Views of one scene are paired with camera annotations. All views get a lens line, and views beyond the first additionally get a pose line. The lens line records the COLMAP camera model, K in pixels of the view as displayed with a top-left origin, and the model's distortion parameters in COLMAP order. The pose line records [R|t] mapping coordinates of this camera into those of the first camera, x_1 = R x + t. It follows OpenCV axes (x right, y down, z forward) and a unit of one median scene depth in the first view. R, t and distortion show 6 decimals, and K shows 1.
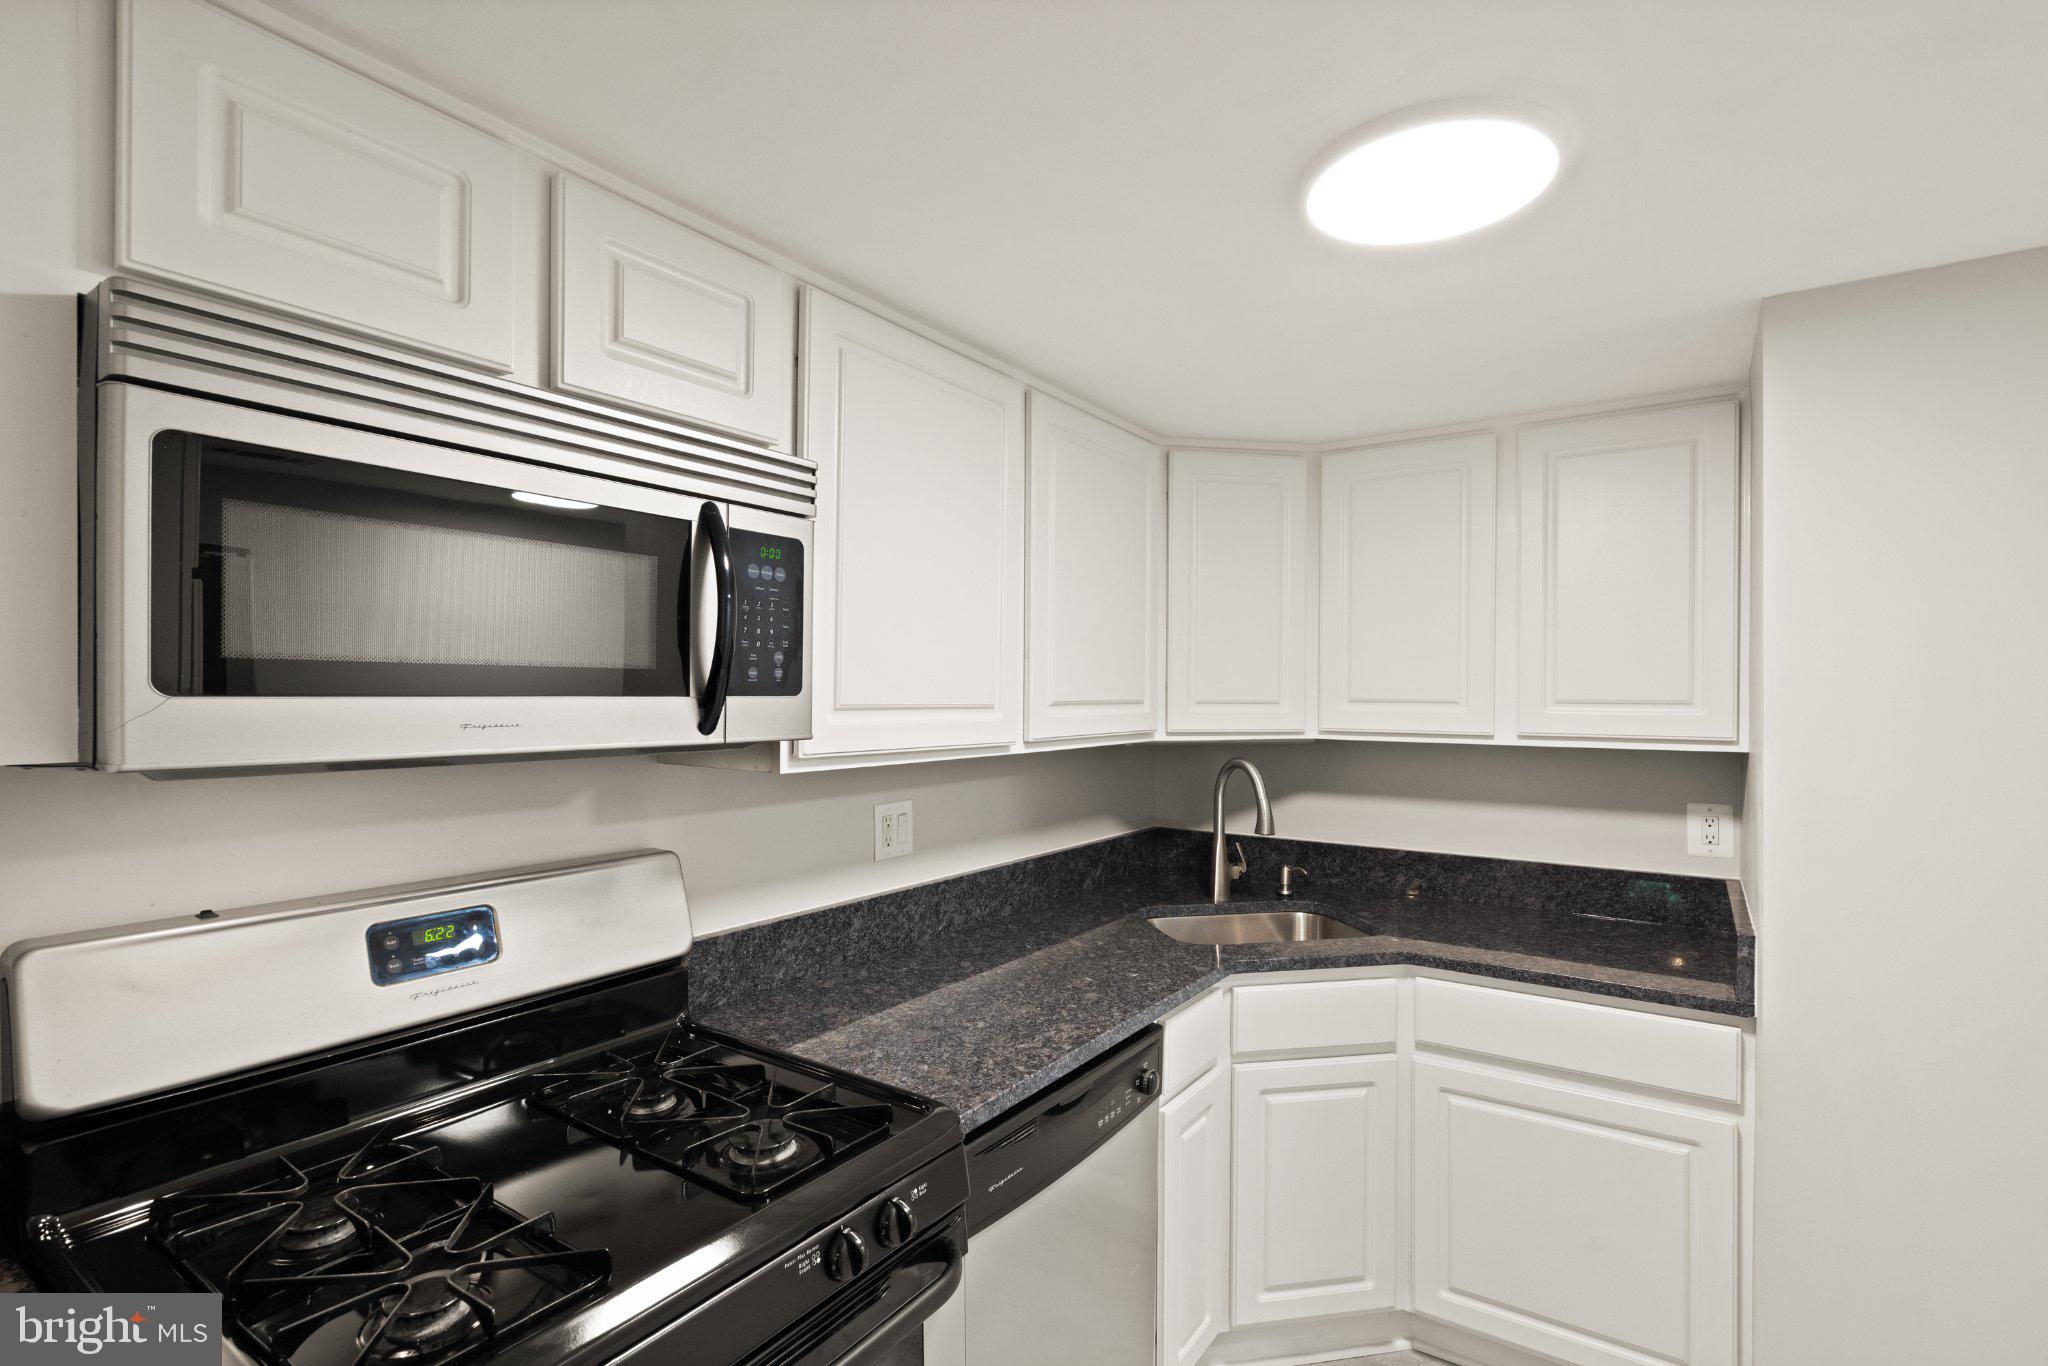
lens RADIAL K [[967.6, 0, 1023.0], [0, 967.6, 689.9], [0, 0, 1]] dist [-0.002538, 0.000284]
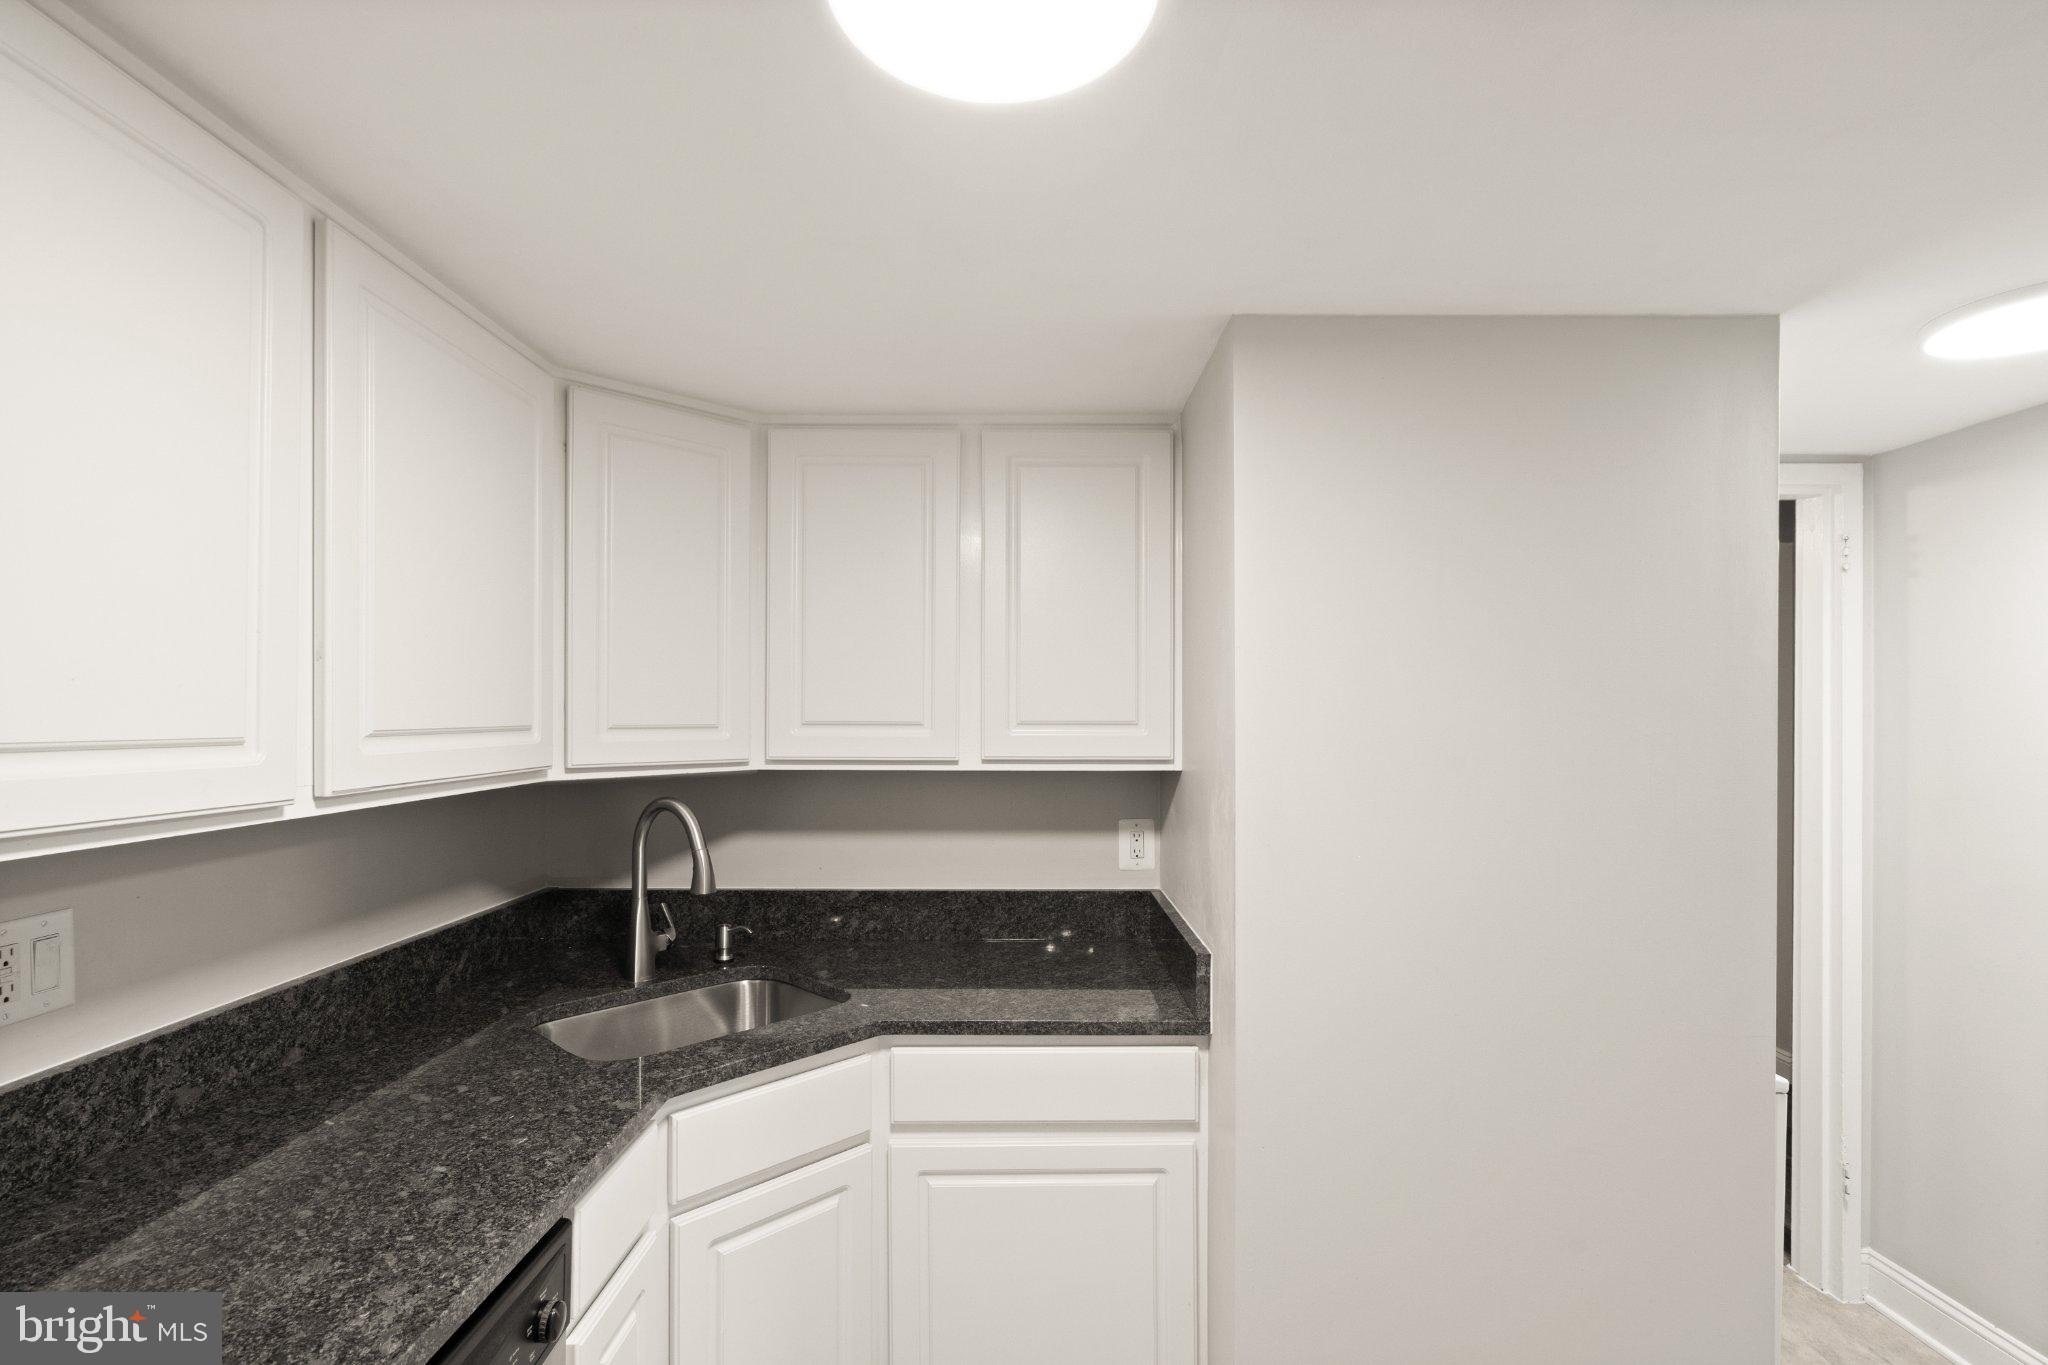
lens RADIAL K [[967.6, 0, 1035.4], [0, 967.6, 719.3], [0, 0, 1]] dist [-0.002538, 0.000284]
pose [[0.819084, -0.006157, 0.573641, 0.022820], [0.000401, 0.999948, 0.010161, -0.001230], [-0.573673, -0.008092, 0.819044, 0.230222]]
